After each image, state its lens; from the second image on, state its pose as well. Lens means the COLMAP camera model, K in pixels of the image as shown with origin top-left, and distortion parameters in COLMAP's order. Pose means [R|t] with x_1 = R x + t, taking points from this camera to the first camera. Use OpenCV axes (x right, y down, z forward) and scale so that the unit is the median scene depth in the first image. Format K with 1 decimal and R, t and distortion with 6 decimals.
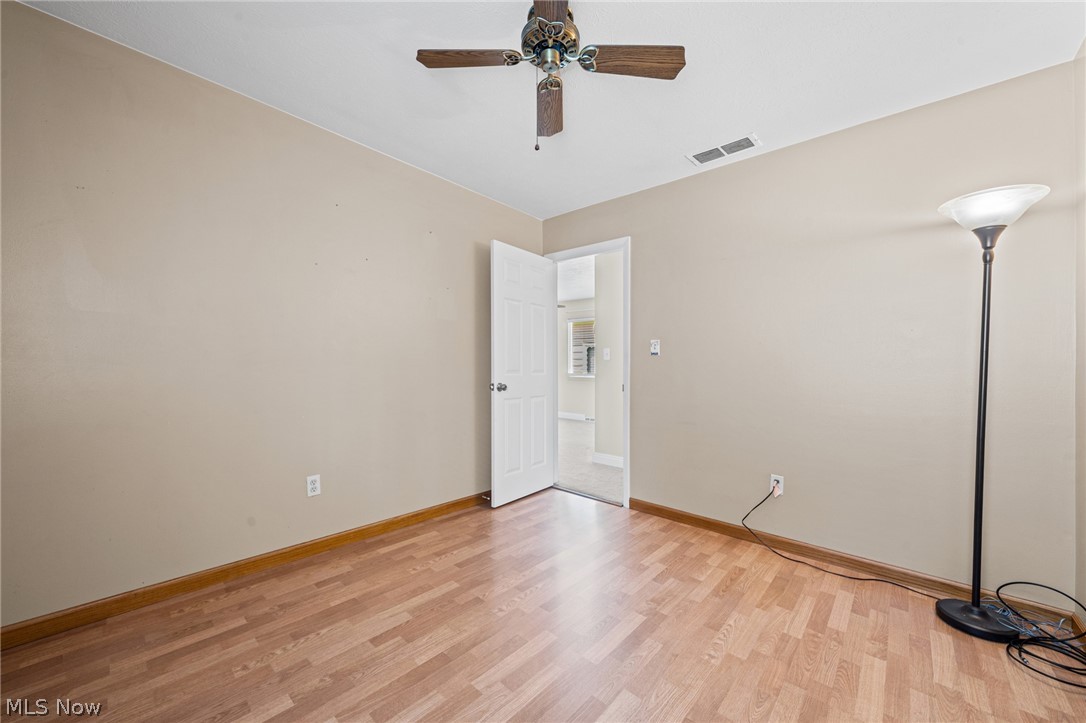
lens RADIAL K [[418.0, 0, 543.8], [0, 418.0, 343.6], [0, 0, 1]] dist [-0.001863, -0.000449]
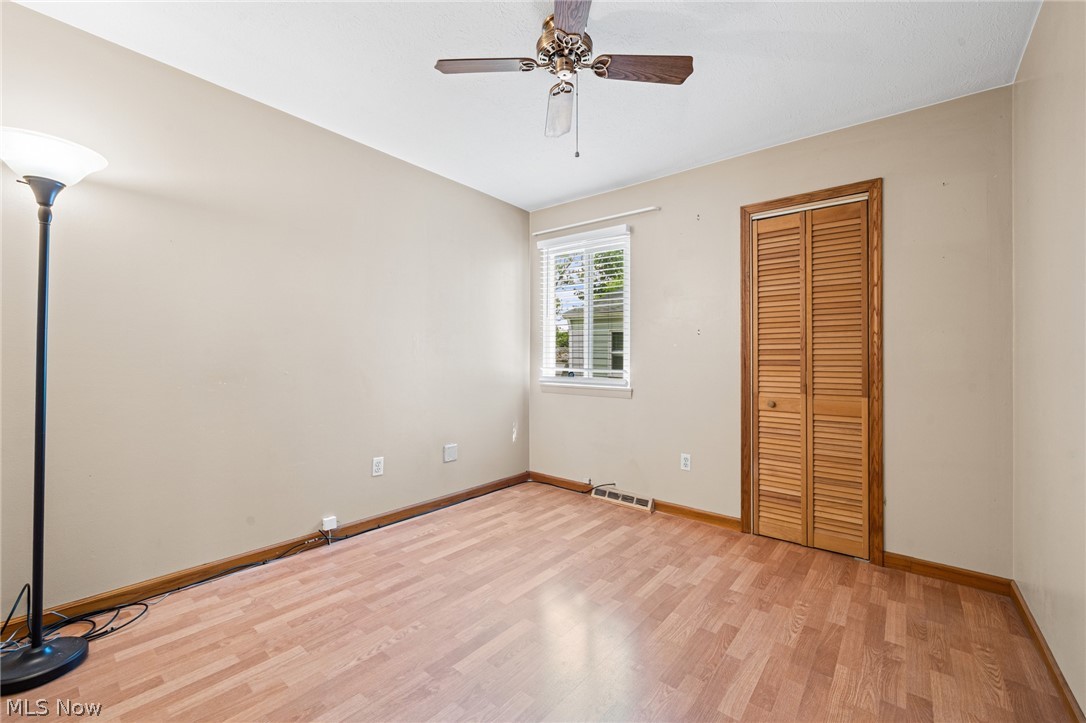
lens RADIAL K [[425.7, 0, 544.3], [0, 425.7, 357.9], [0, 0, 1]] dist [-0.000598, -0.000097]
pose [[-0.998598, -0.029454, -0.043990, 0.123903], [-0.027097, 0.998214, -0.053246, 0.095954], [0.045480, -0.051980, -0.997612, 1.913132]]
